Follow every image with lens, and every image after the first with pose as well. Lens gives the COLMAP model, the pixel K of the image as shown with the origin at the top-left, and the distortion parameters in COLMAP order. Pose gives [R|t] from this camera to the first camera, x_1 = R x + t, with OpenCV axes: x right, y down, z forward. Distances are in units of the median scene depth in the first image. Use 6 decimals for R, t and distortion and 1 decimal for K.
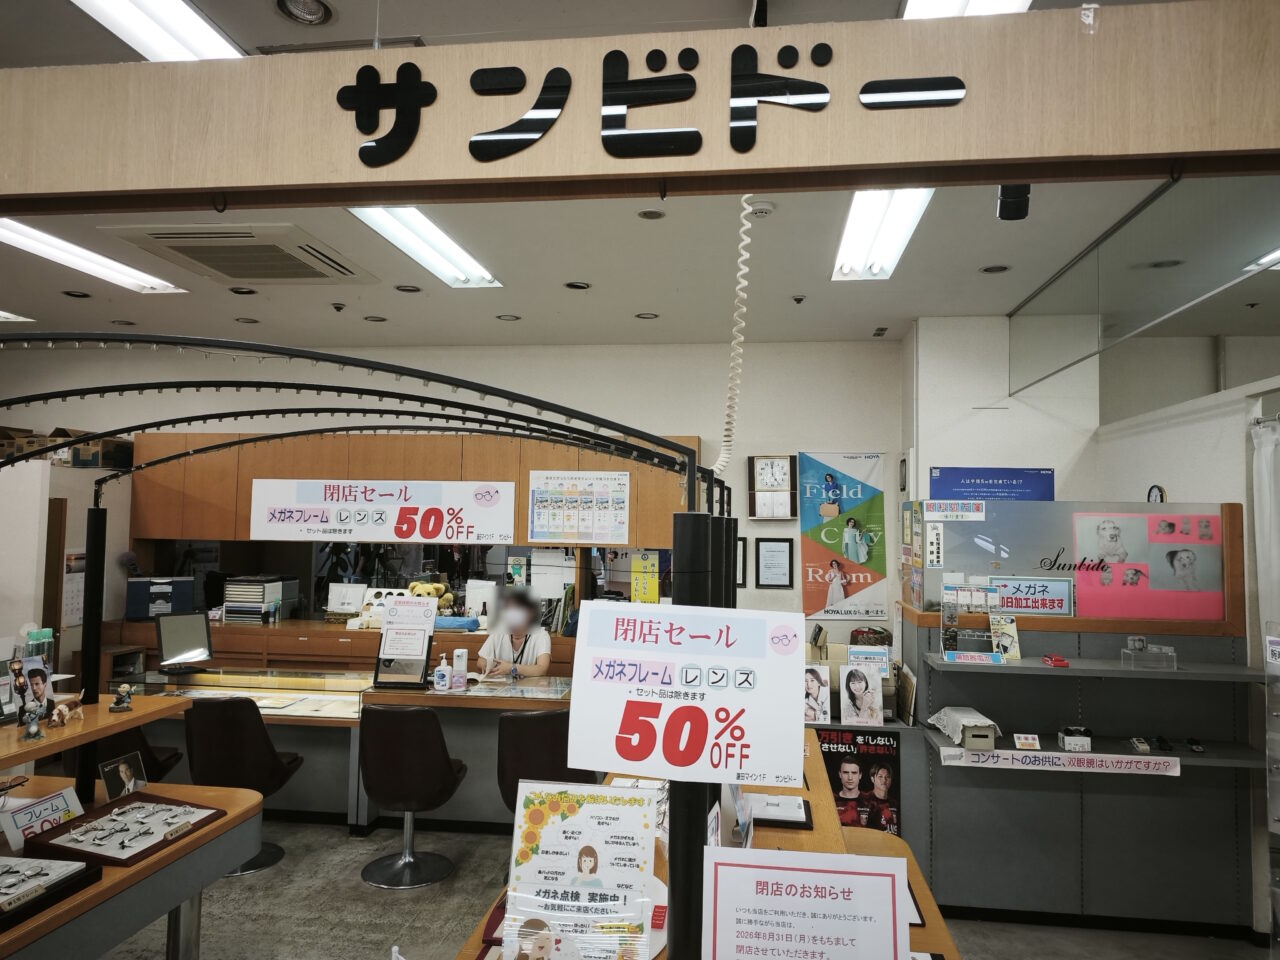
lens RADIAL K [[856.1, 0, 640.0], [0, 856.1, 480.0], [0, 0, 1]] dist [0.066224, -0.075970]
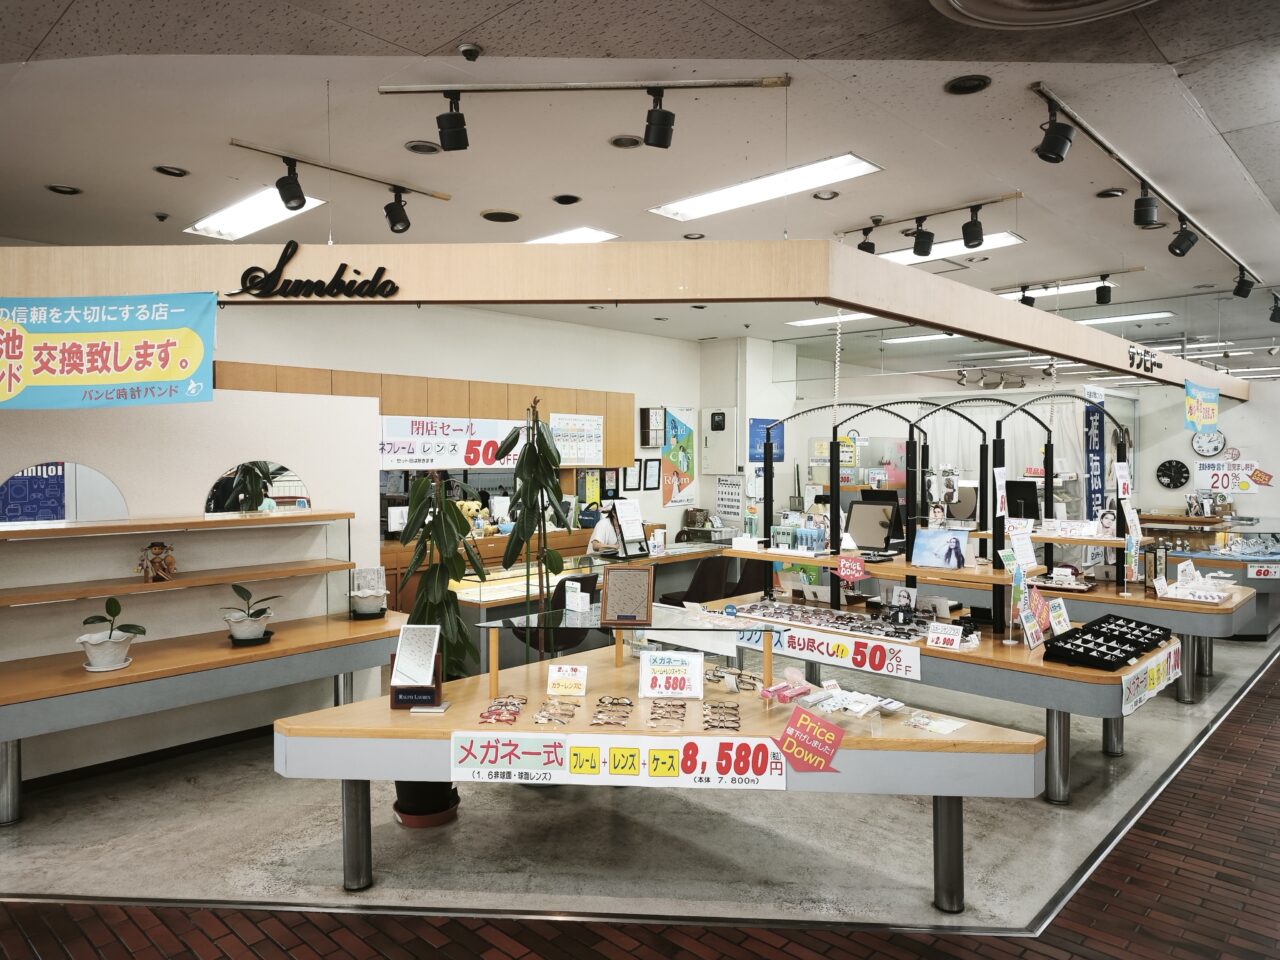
lens RADIAL K [[856.1, 0, 640.0], [0, 856.1, 480.0], [0, 0, 1]] dist [0.066224, -0.075970]
pose [[0.575973, -0.041055, 0.816437, -1.149199], [-0.029699, 0.997028, 0.071088, -0.006294], [-0.816929, -0.065192, 0.573042, 0.088455]]
